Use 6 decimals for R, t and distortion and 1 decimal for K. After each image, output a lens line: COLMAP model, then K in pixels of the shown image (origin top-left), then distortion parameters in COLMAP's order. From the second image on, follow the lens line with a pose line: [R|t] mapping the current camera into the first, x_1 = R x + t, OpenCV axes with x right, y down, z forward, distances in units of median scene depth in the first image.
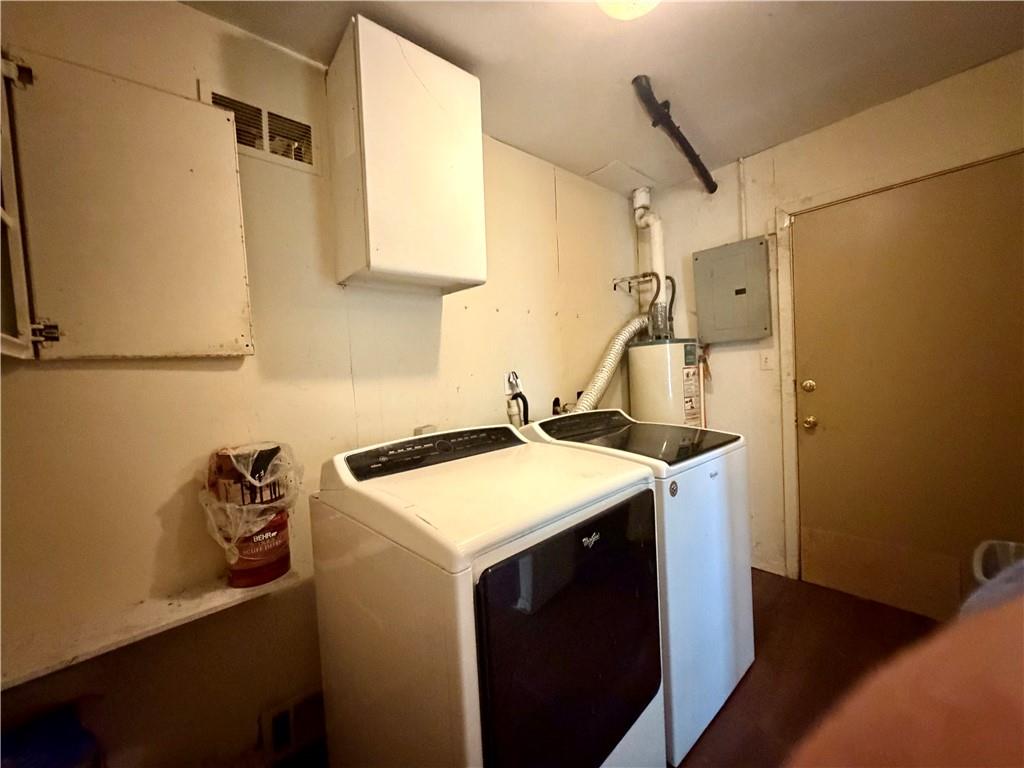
lens RADIAL K [[407.4, 0, 513.5], [0, 407.4, 387.6], [0, 0, 1]] dist [-0.000691, -0.000176]
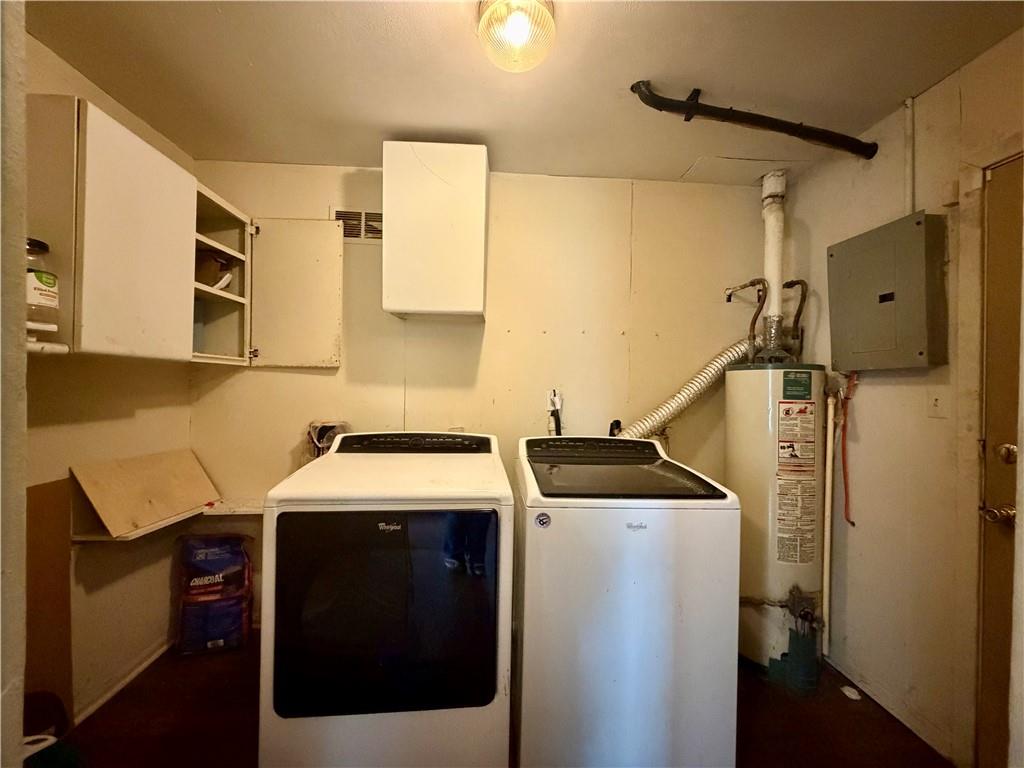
lens RADIAL K [[409.2, 0, 512.1], [0, 409.2, 382.2], [0, 0, 1]] dist [0.001207, 0.000237]
pose [[0.777572, 0.066093, -0.625311, 0.524580], [-0.084437, 0.996429, 0.000322, -0.044867], [0.623099, 0.052549, 0.780376, 0.092623]]
